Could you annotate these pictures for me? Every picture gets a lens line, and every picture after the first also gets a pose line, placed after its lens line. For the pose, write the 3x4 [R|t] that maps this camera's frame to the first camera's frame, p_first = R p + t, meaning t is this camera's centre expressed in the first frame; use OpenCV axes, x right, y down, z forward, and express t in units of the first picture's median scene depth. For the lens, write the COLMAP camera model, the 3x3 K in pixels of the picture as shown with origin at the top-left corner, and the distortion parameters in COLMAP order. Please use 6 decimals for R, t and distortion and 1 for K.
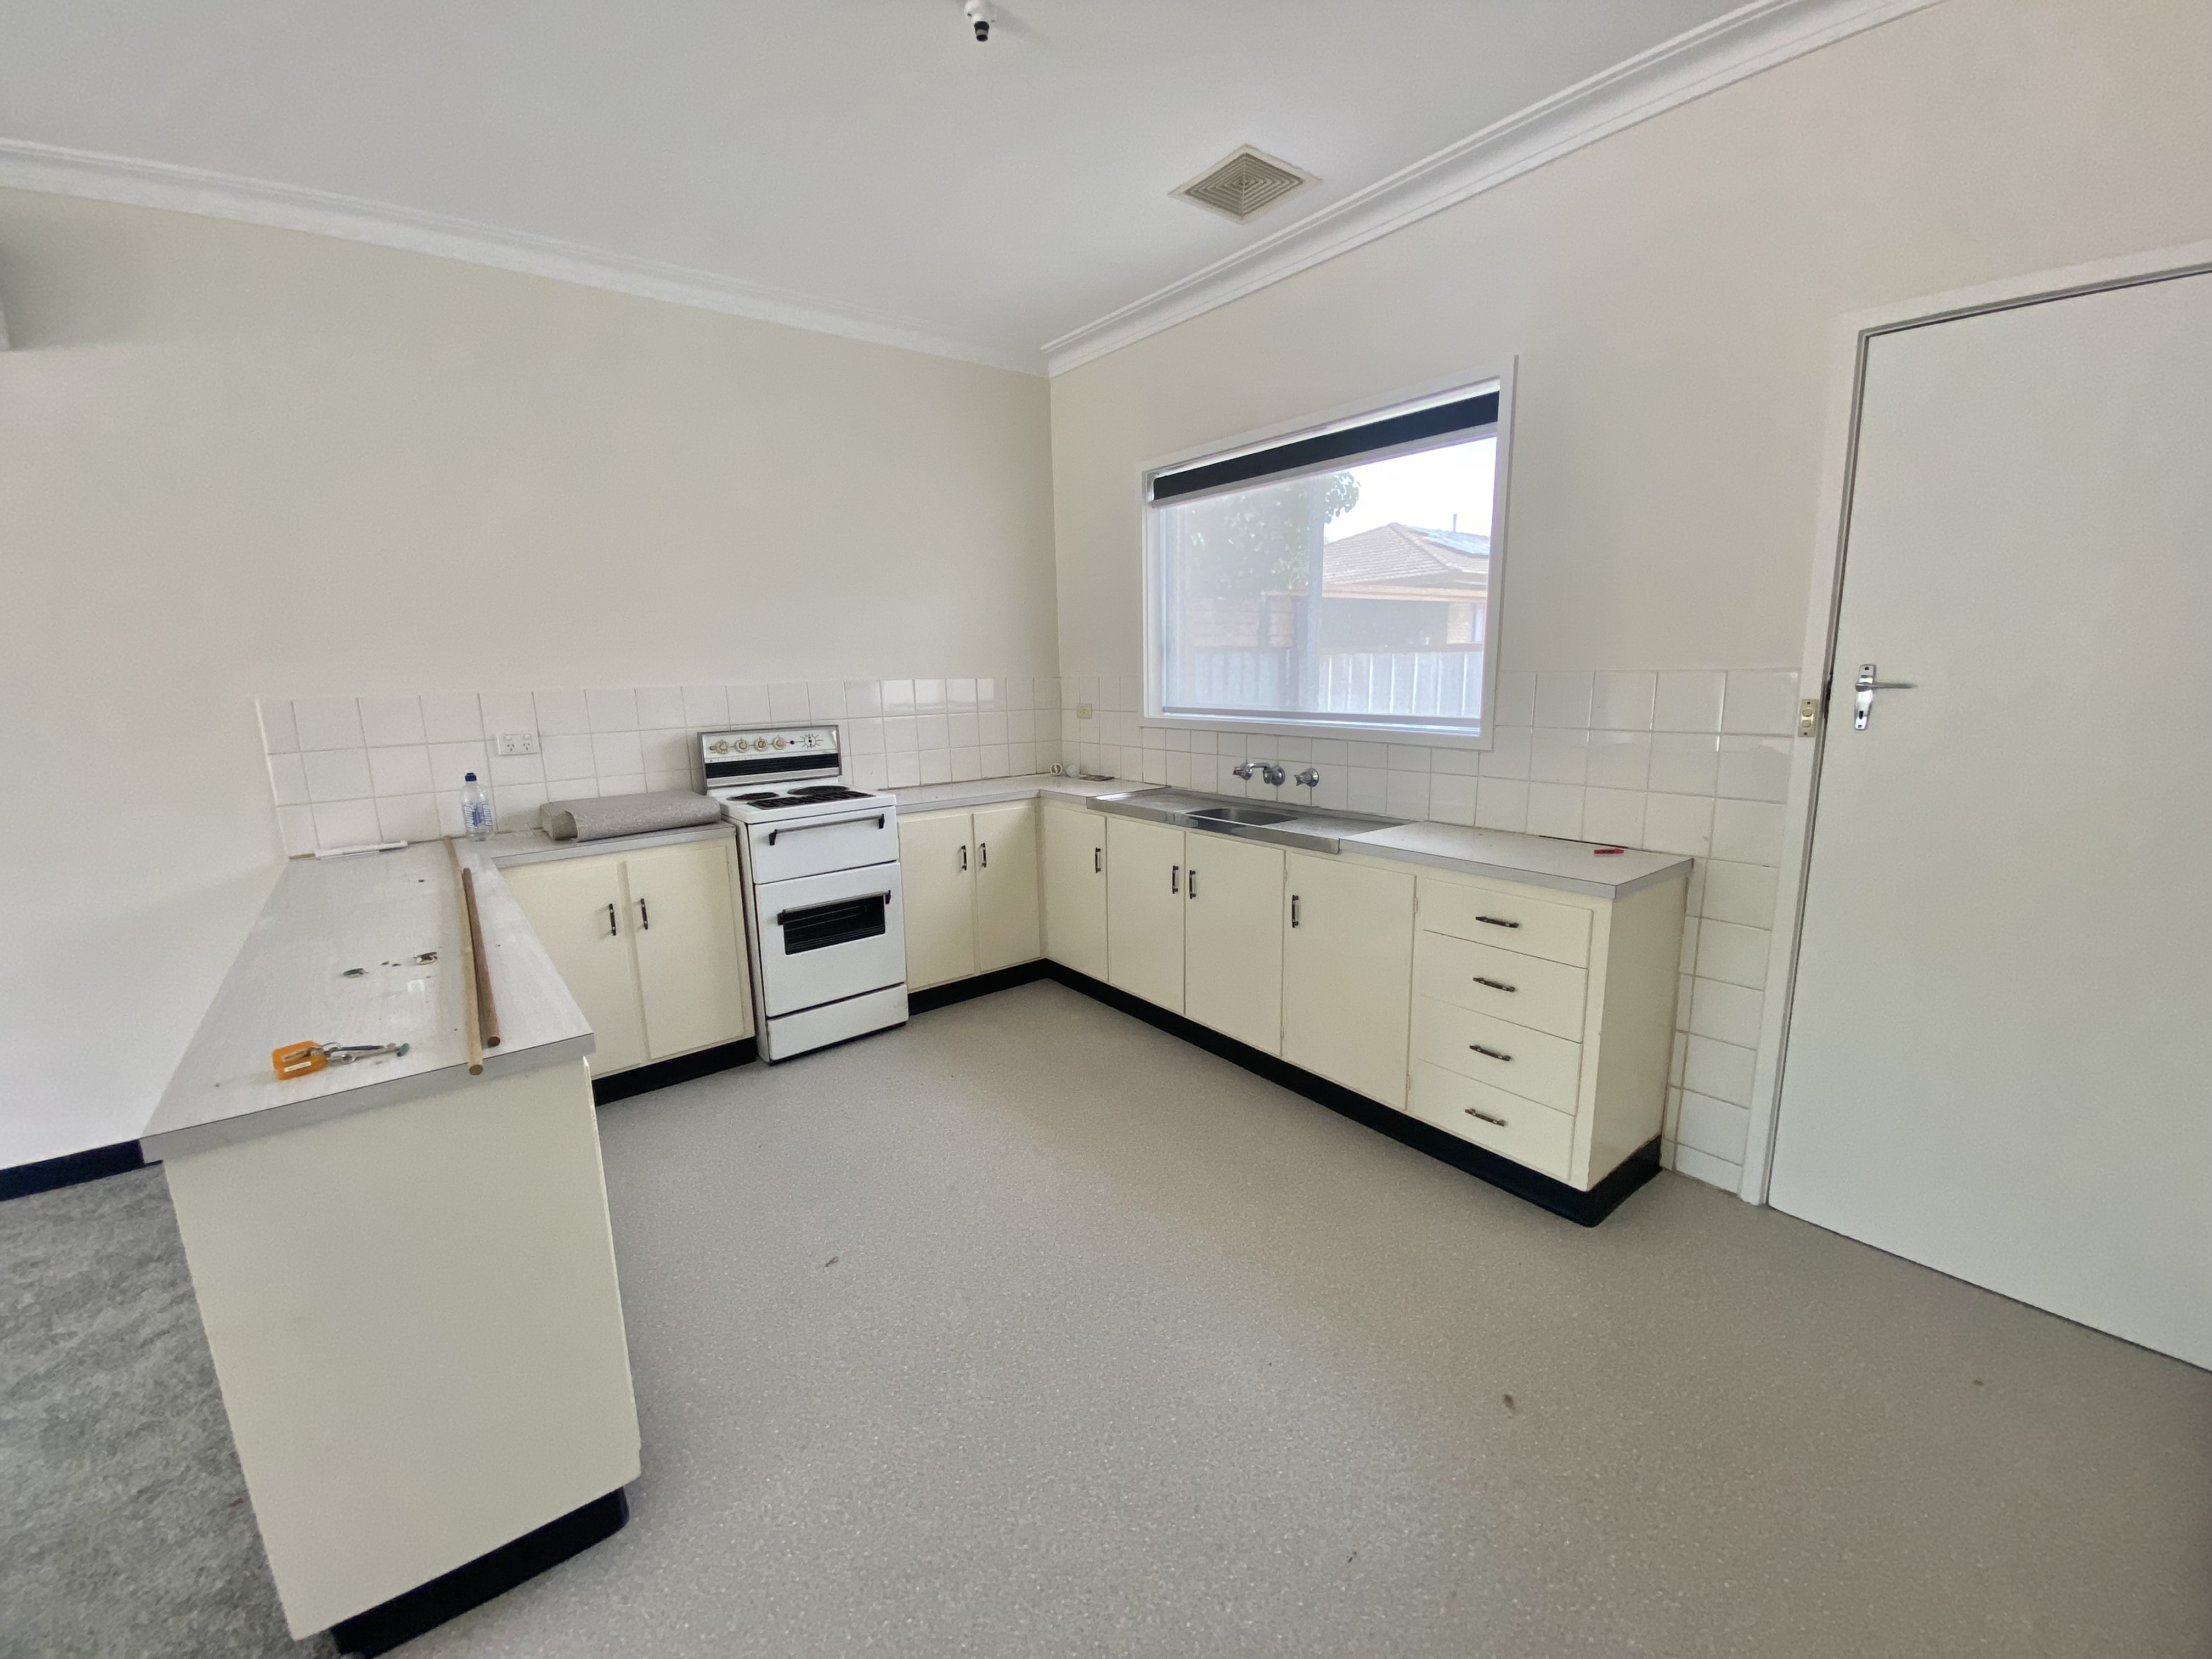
lens RADIAL K [[880.2, 0, 1118.9], [0, 880.2, 834.7], [0, 0, 1]] dist [0.003541, -0.008530]
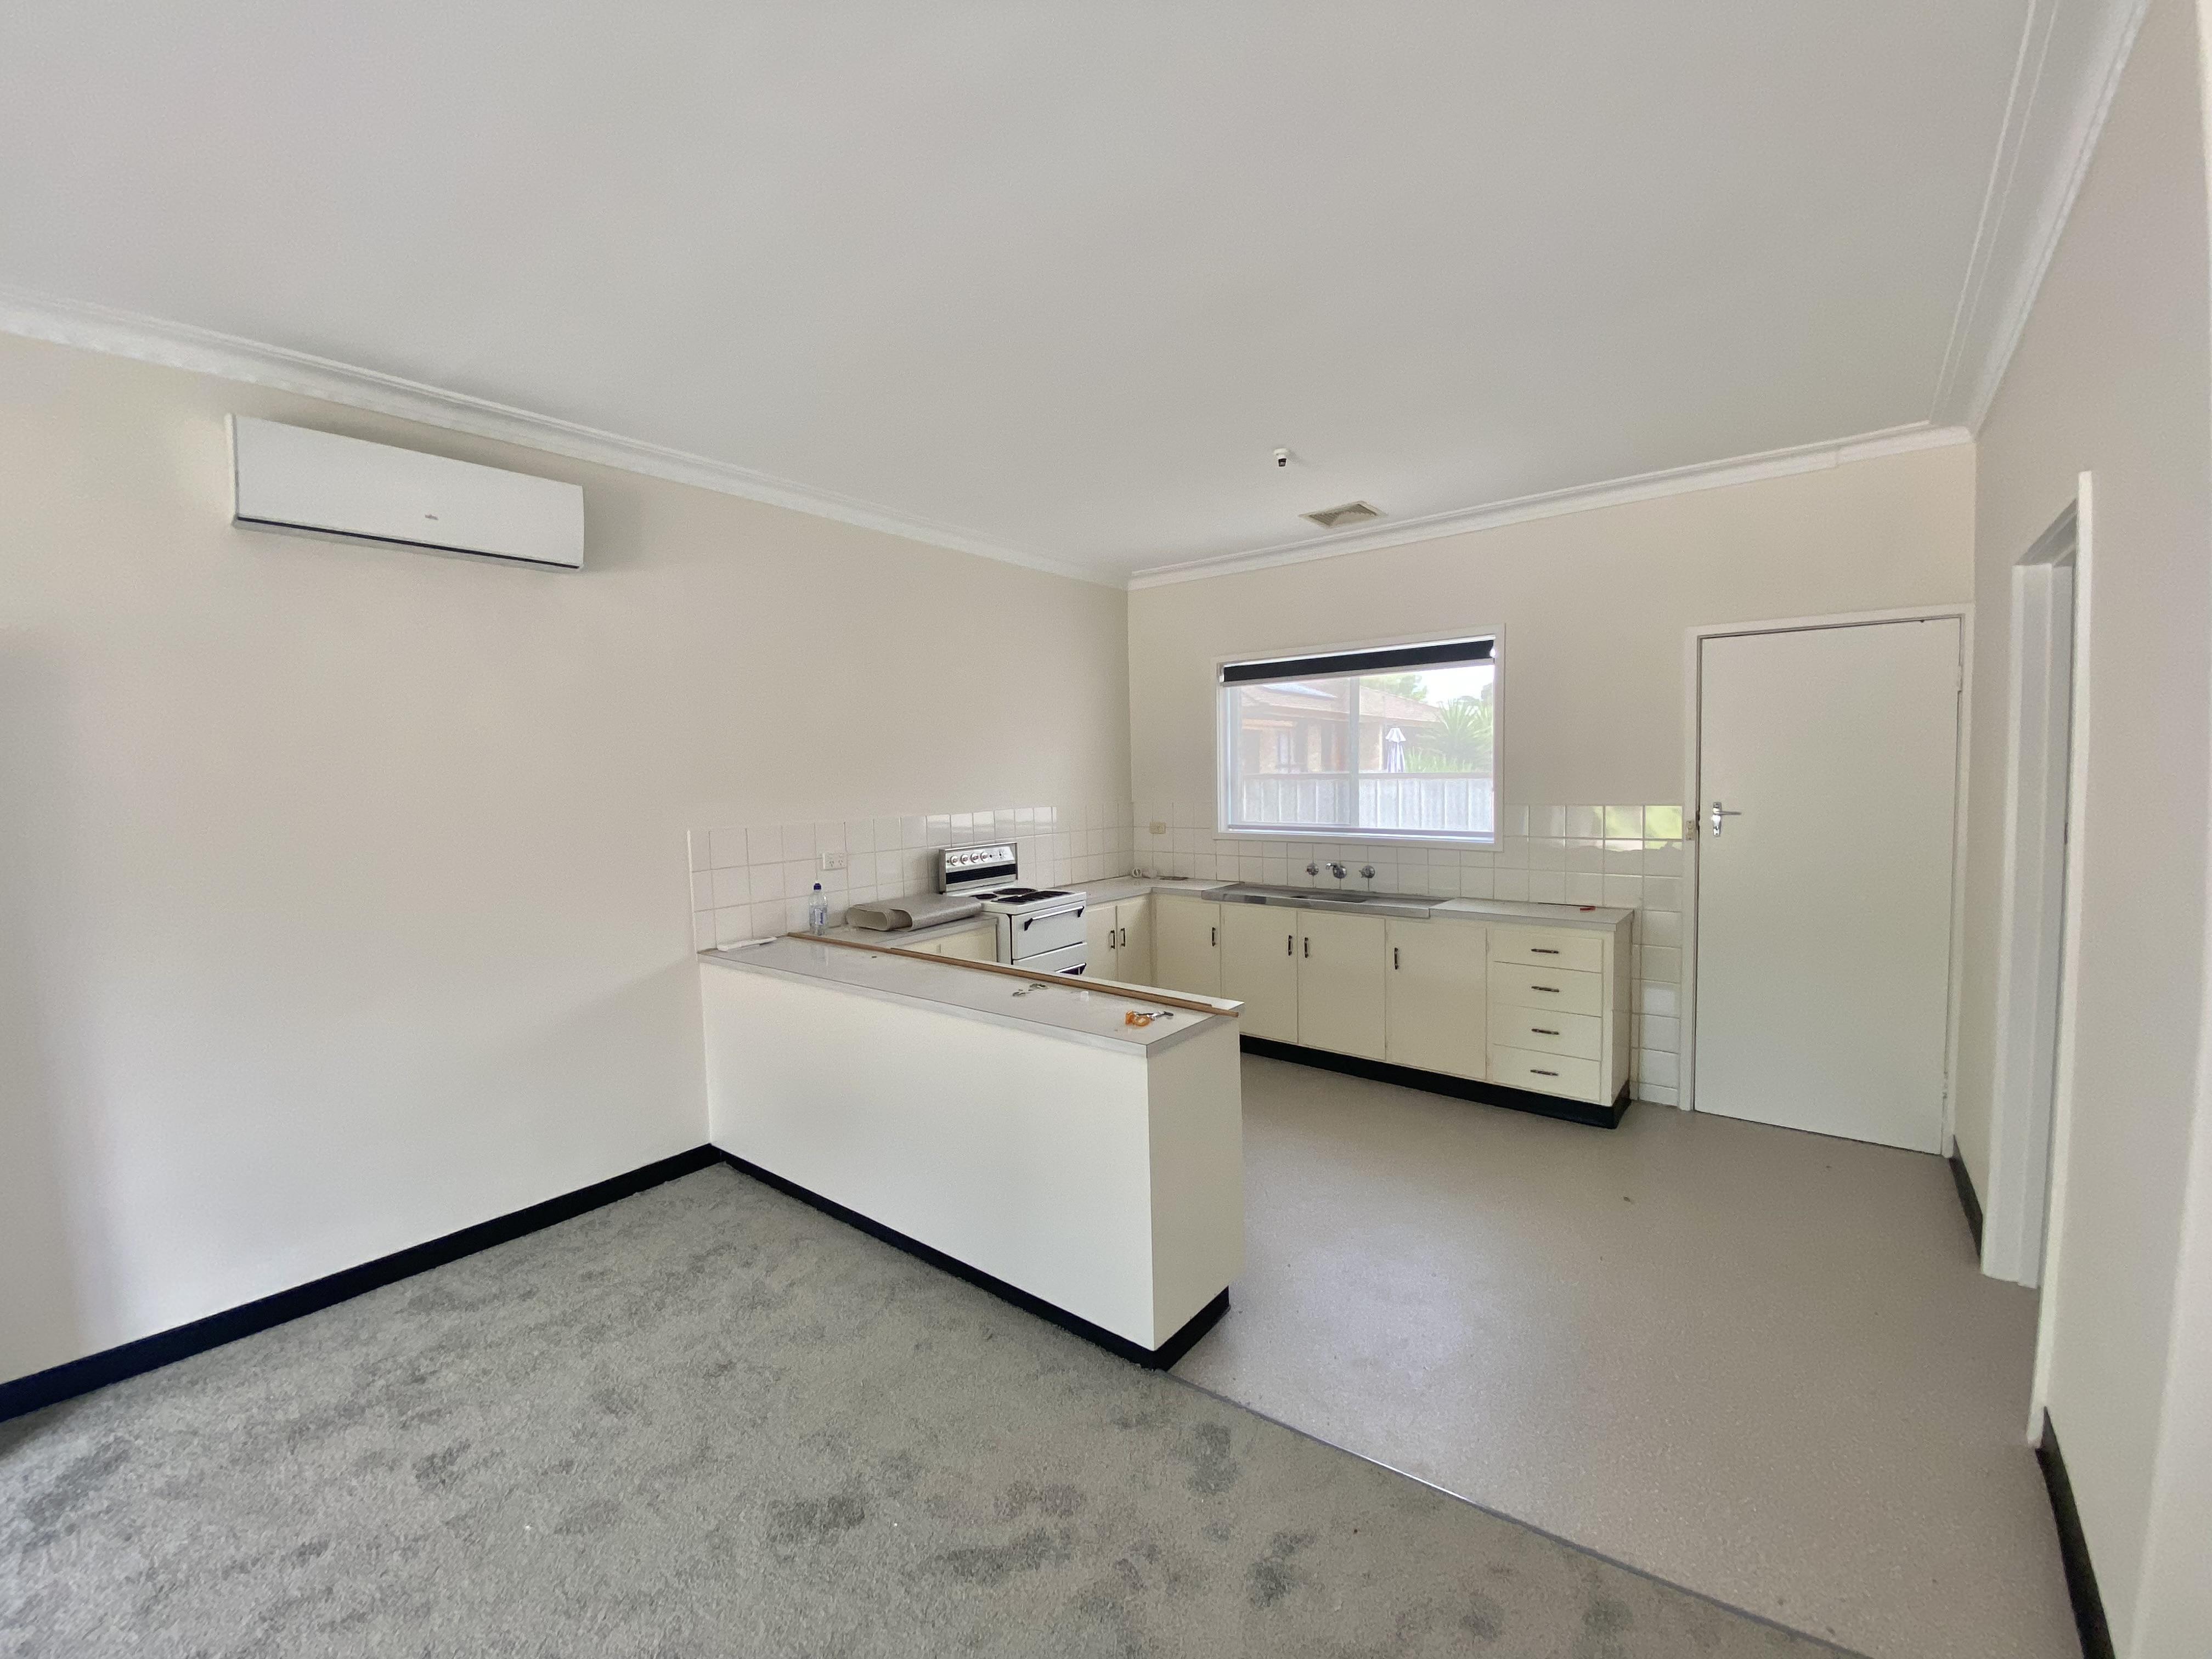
lens RADIAL K [[880.2, 0, 1095.2], [0, 880.2, 833.3], [0, 0, 1]] dist [0.003541, -0.008530]
pose [[0.974870, -0.015182, 0.222258, -0.562158], [0.042506, 0.992023, -0.118677, 0.026963], [-0.218683, 0.125142, 0.967738, -0.344655]]
